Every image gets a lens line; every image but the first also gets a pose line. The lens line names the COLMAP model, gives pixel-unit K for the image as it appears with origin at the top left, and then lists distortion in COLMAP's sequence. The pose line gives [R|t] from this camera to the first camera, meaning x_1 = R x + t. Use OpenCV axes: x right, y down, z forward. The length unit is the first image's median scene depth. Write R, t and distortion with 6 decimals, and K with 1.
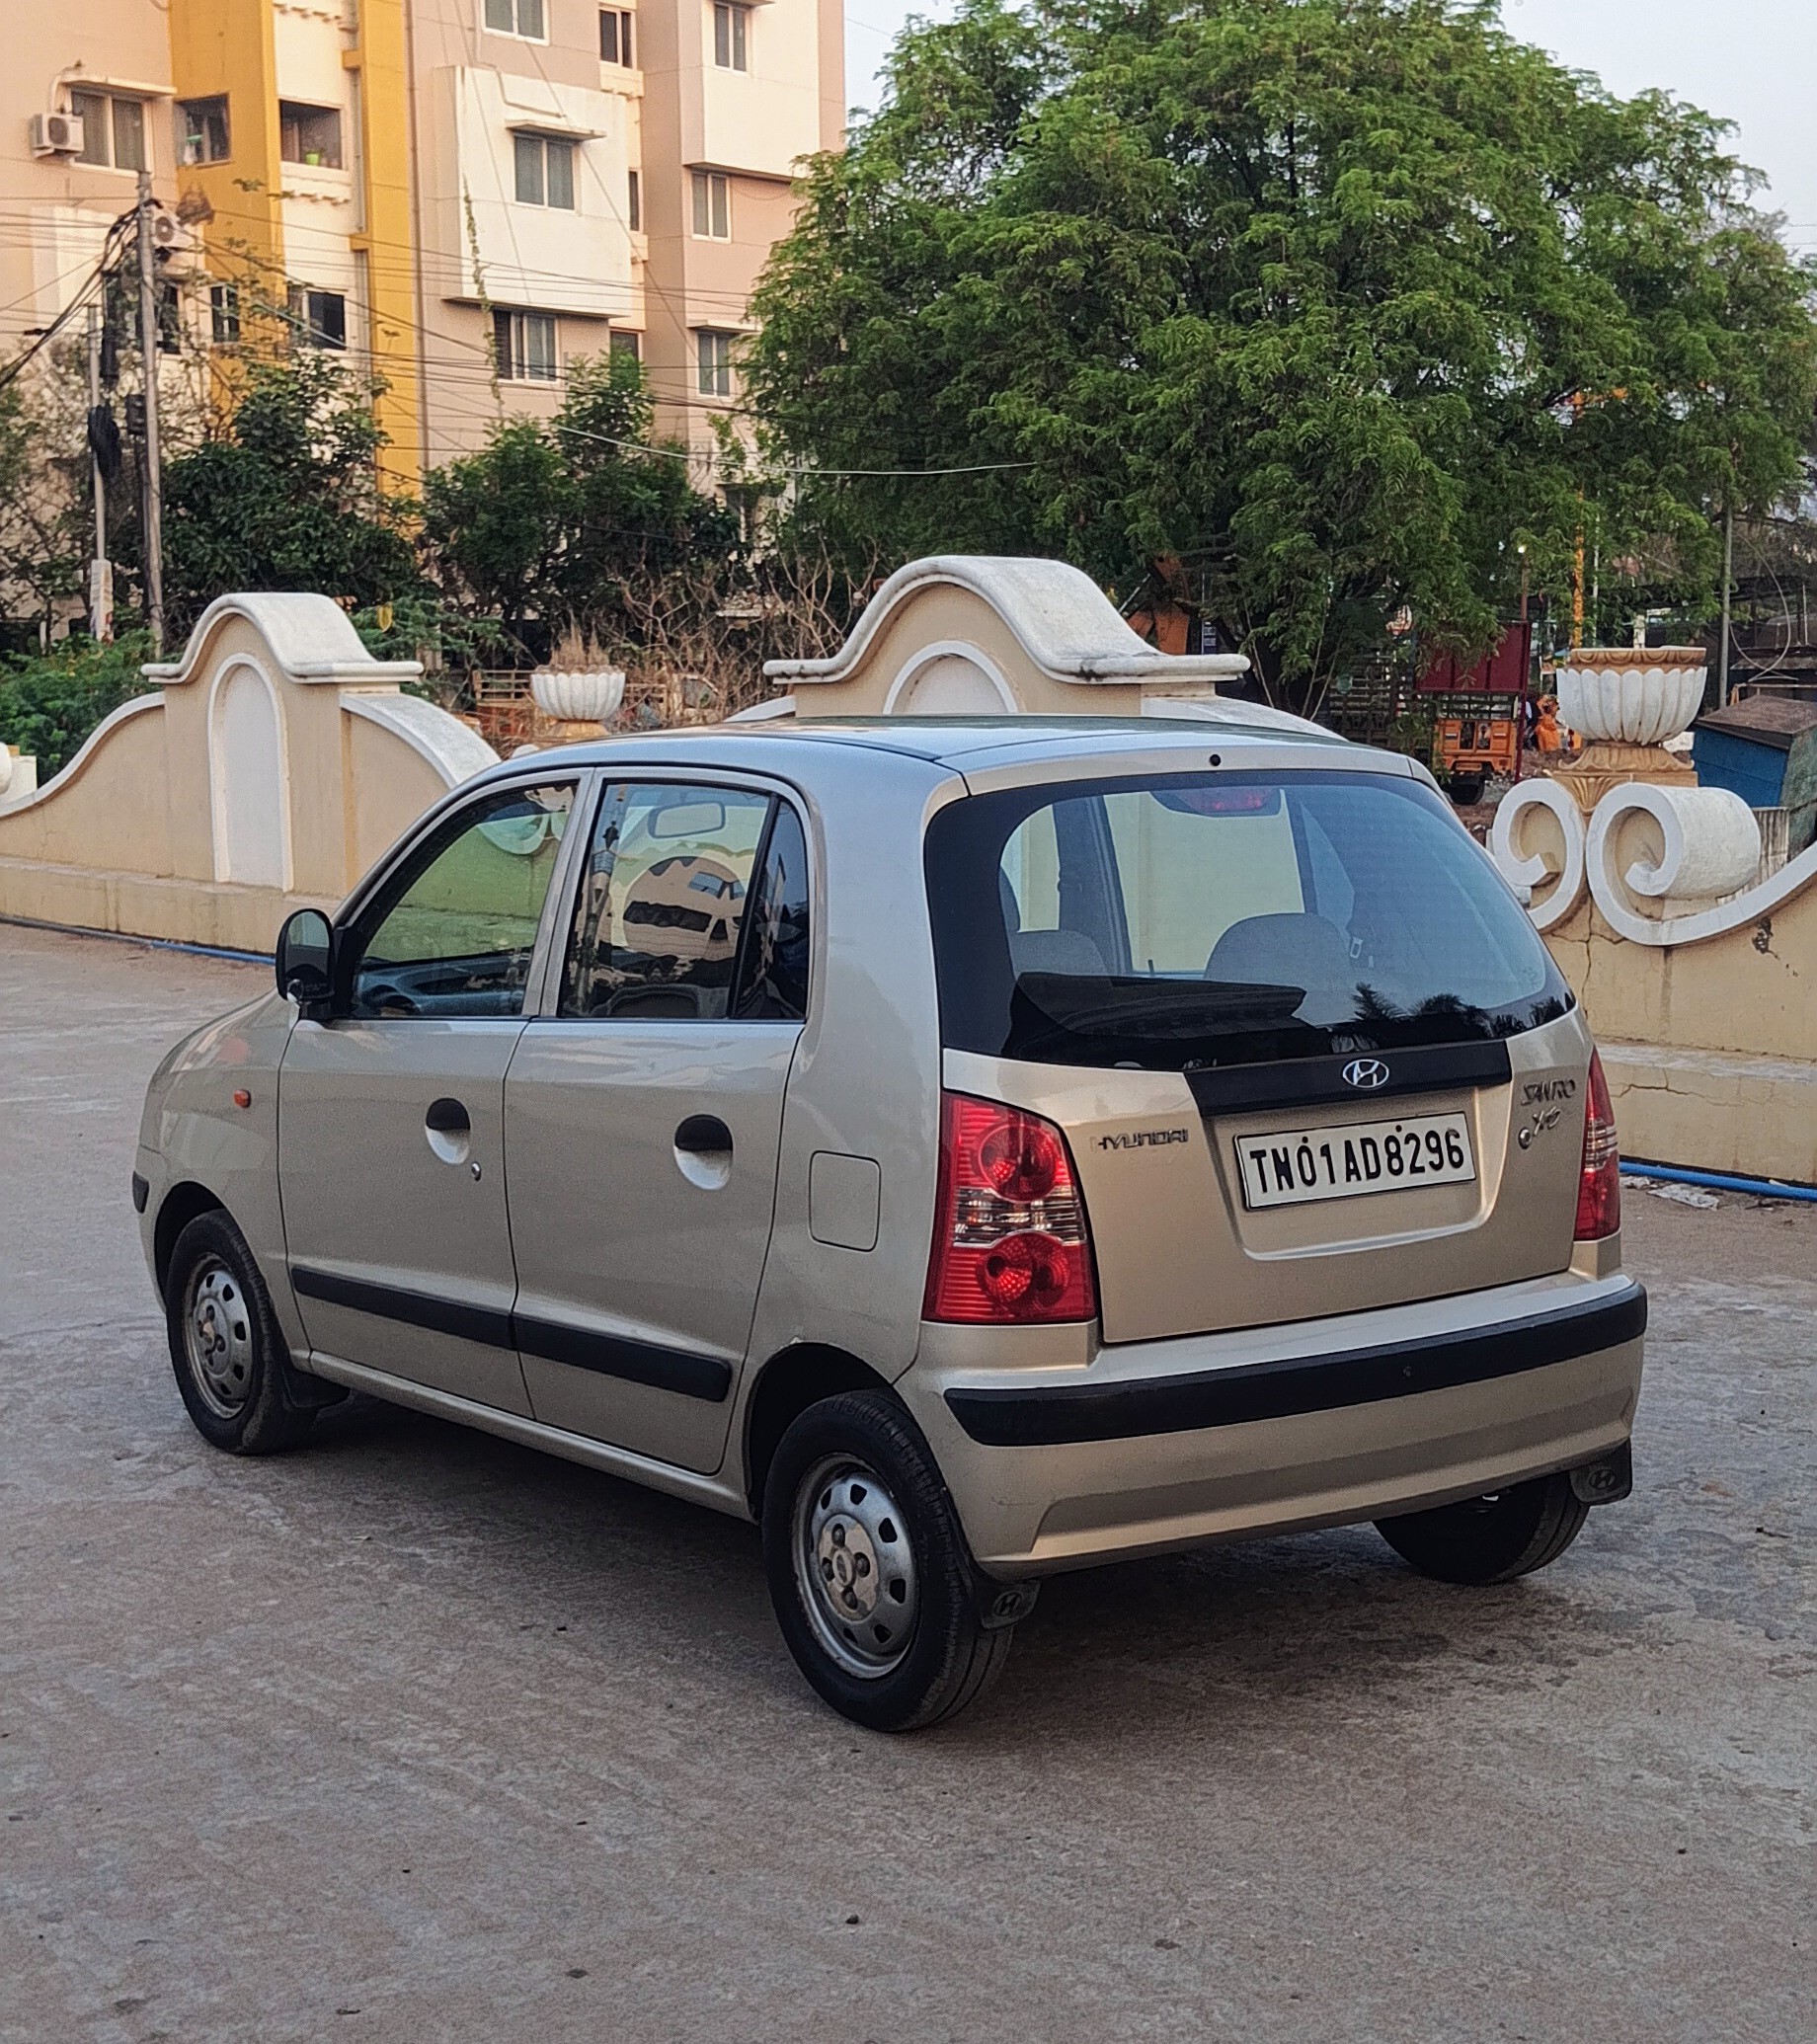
lens RADIAL K [[3310.9, 0, 911.3], [0, 3310.9, 1182.5], [0, 0, 1]] dist [0.087142, -0.113530]
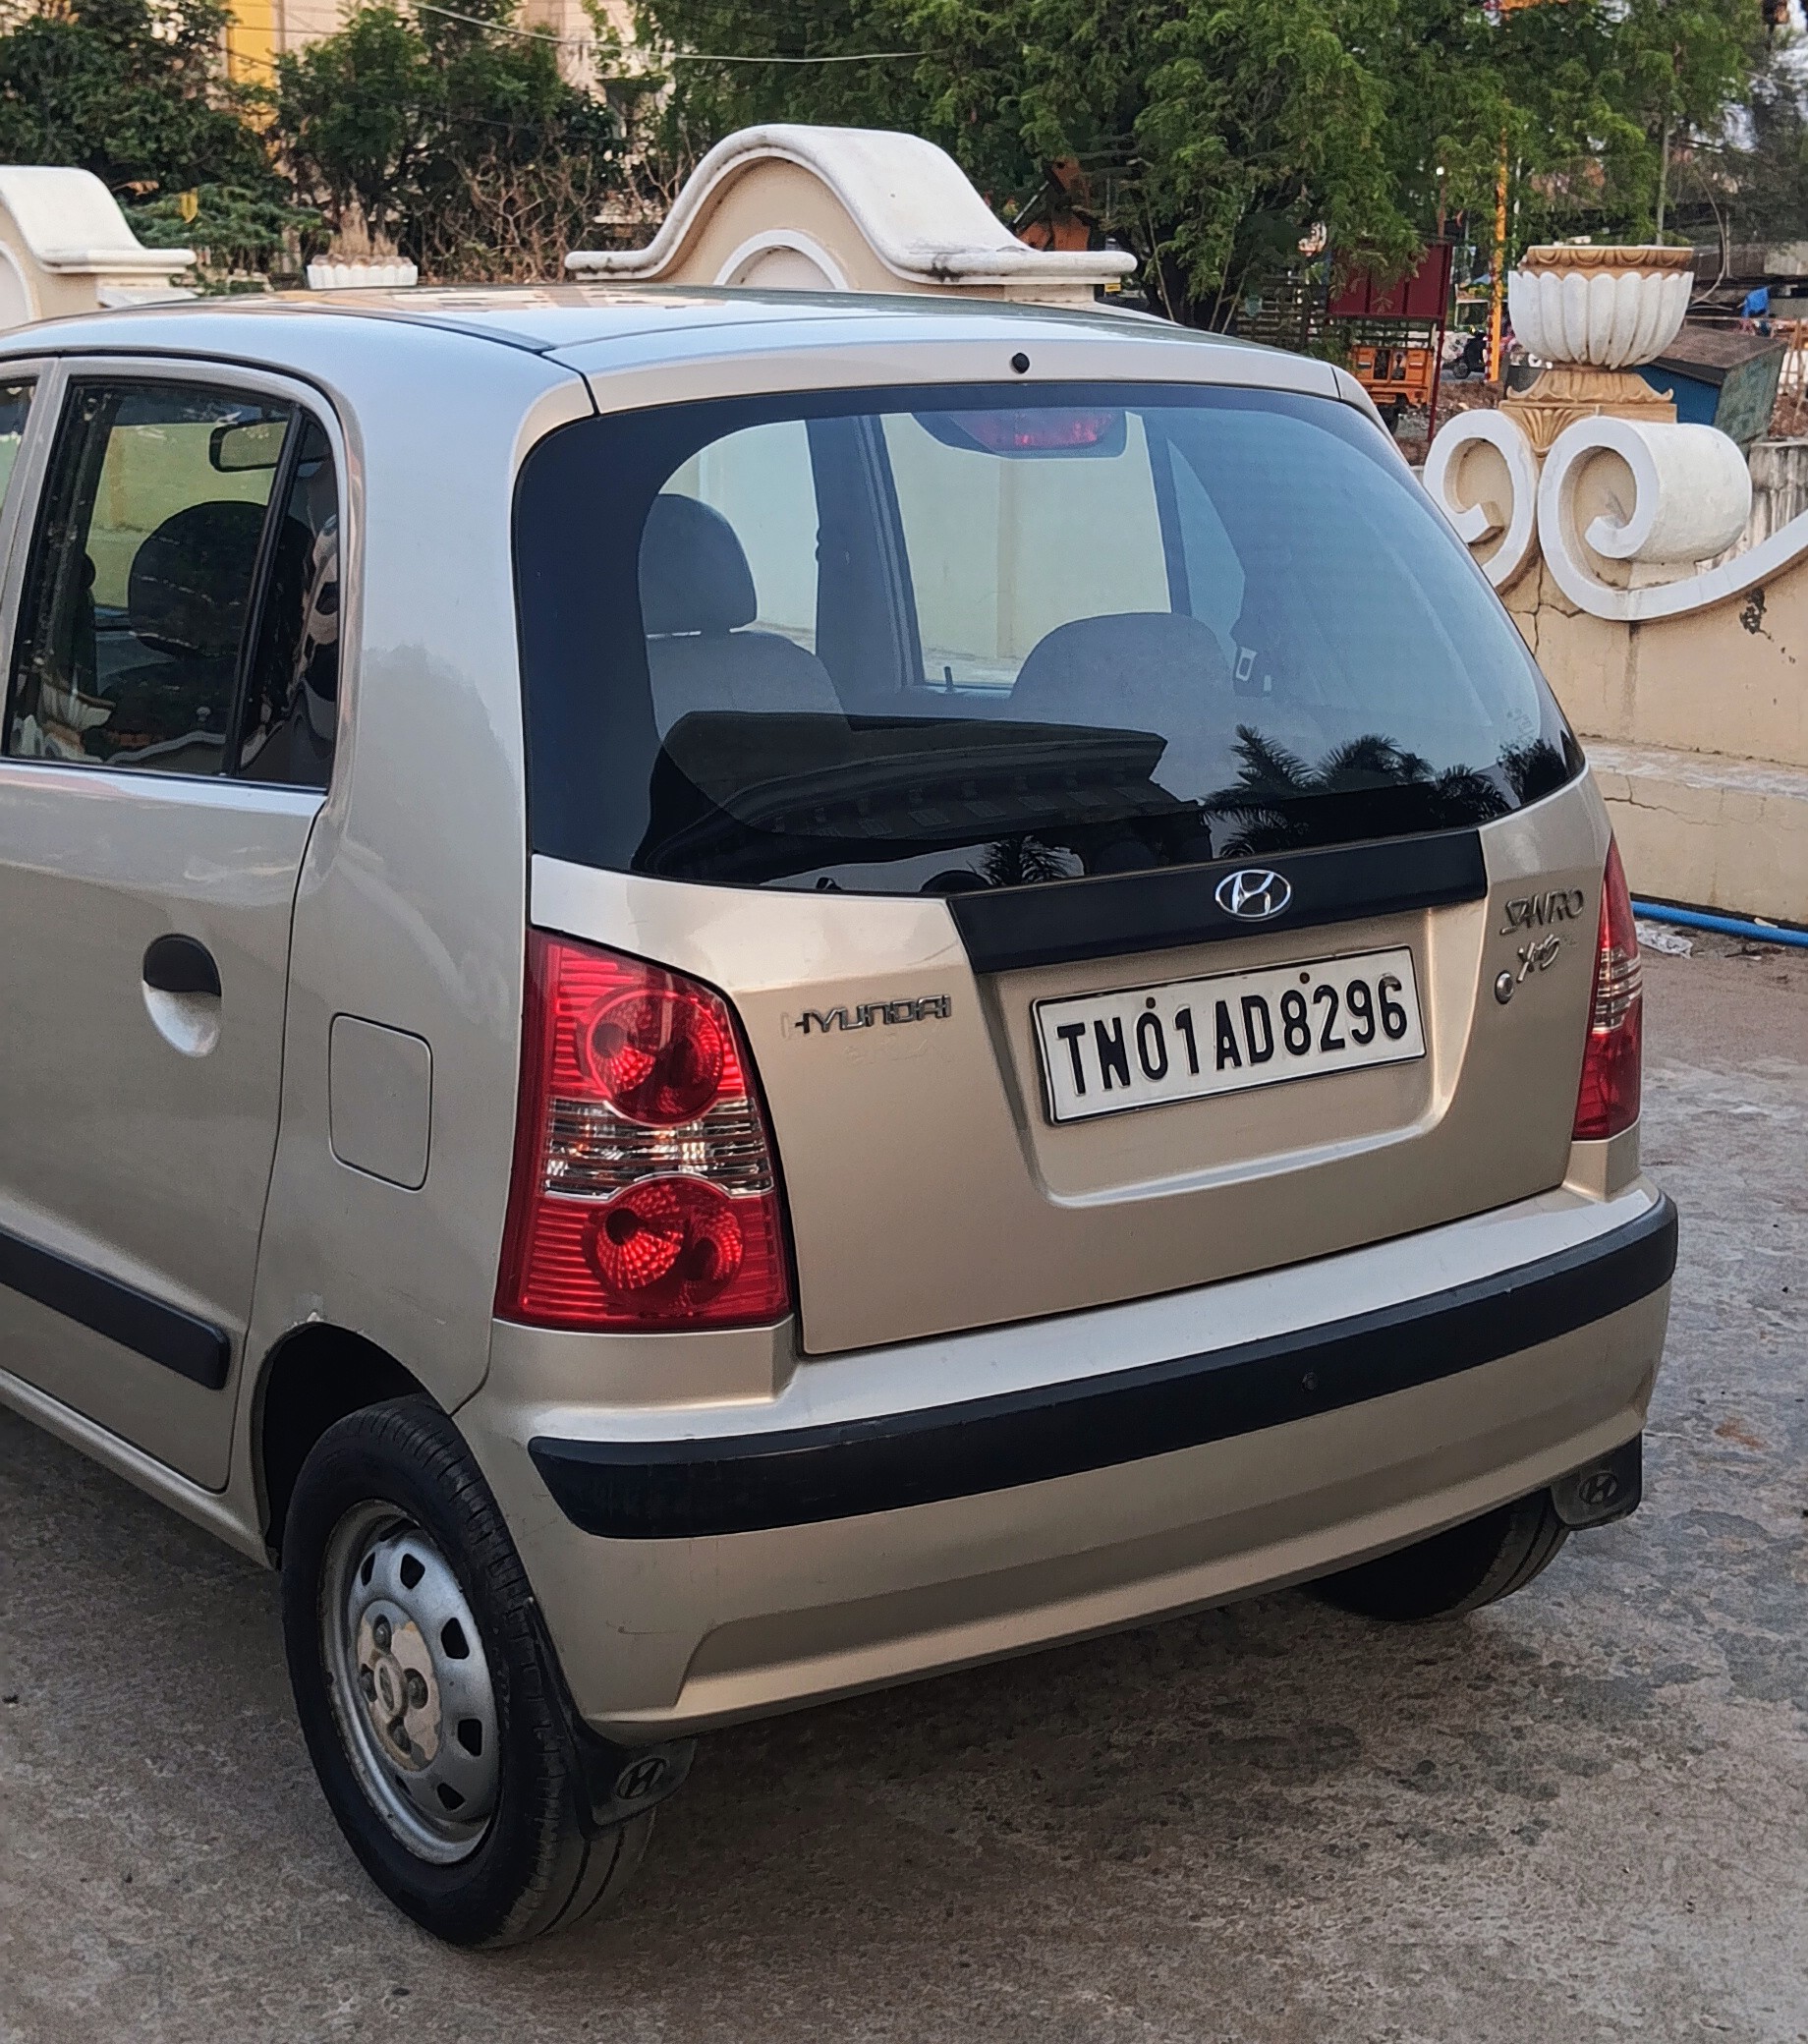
lens RADIAL K [[3293.5, 0, 909.0], [0, 3293.5, 1122.1], [0, 0, 1]] dist [0.099811, -0.191939]
pose [[0.999481, 0.010511, 0.030467, 0.028426], [-0.013286, 0.995635, 0.092381, -0.023346], [-0.029363, -0.092738, 0.995258, 0.201001]]
